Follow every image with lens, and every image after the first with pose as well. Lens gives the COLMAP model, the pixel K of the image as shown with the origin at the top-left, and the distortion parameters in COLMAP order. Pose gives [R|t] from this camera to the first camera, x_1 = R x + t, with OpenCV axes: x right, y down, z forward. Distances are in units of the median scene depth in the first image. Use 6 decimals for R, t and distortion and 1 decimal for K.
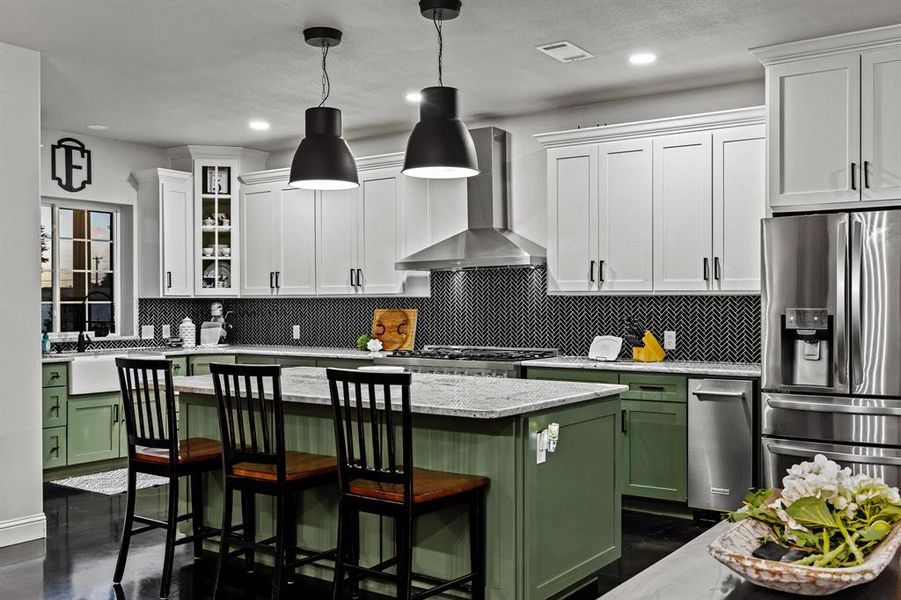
lens RADIAL K [[869.8, 0, 461.2], [0, 869.8, 300.7], [0, 0, 1]] dist [-0.001661, -0.002111]
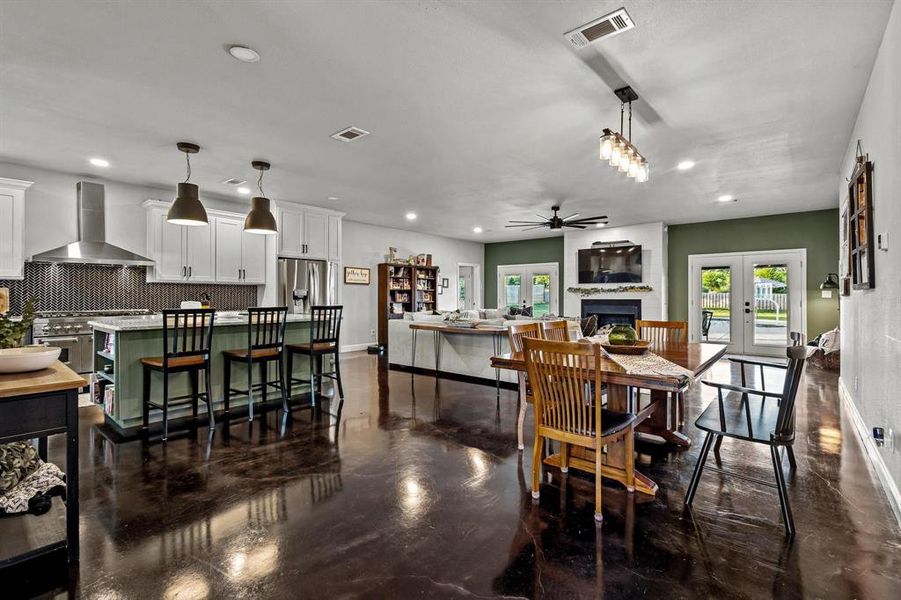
lens RADIAL K [[414.3, 0, 449.5], [0, 414.3, 293.2], [0, 0, 1]] dist [0.003135, 0.000065]
pose [[0.087138, 0.010314, 0.996143, -0.700122], [-0.002371, 0.999946, -0.010146, 0.024952], [-0.996193, -0.001478, 0.087158, 0.219179]]
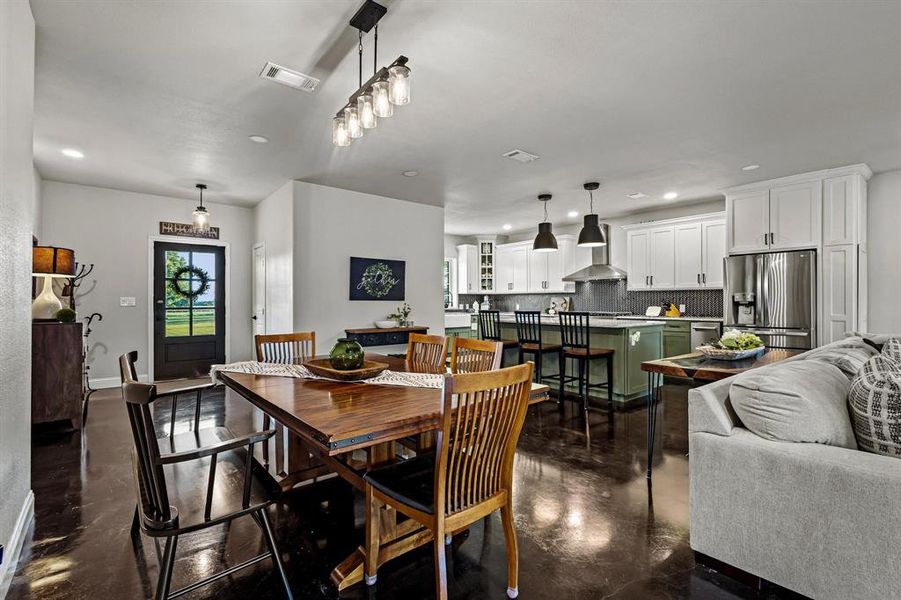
lens RADIAL K [[413.3, 0, 452.0], [0, 413.3, 299.4], [0, 0, 1]] dist [0.002967, 0.000026]
pose [[0.964145, -0.000888, -0.265374, -0.063251], [-0.000119, 0.999993, -0.003781, 0.021092], [0.265376, 0.003677, 0.964138, -0.244466]]
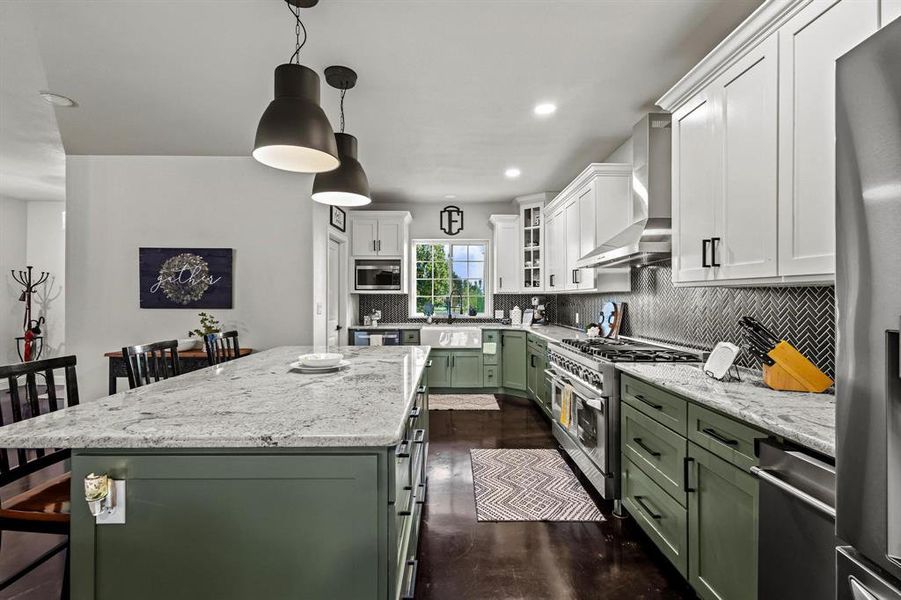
lens RADIAL K [[413.3, 0, 452.0], [0, 413.3, 299.4], [0, 0, 1]] dist [0.002967, 0.000026]
pose [[0.582330, 0.005410, -0.812935, 0.266802], [-0.000758, 0.999981, 0.006112, 0.002757], [0.812952, -0.002943, 0.582323, 0.528423]]
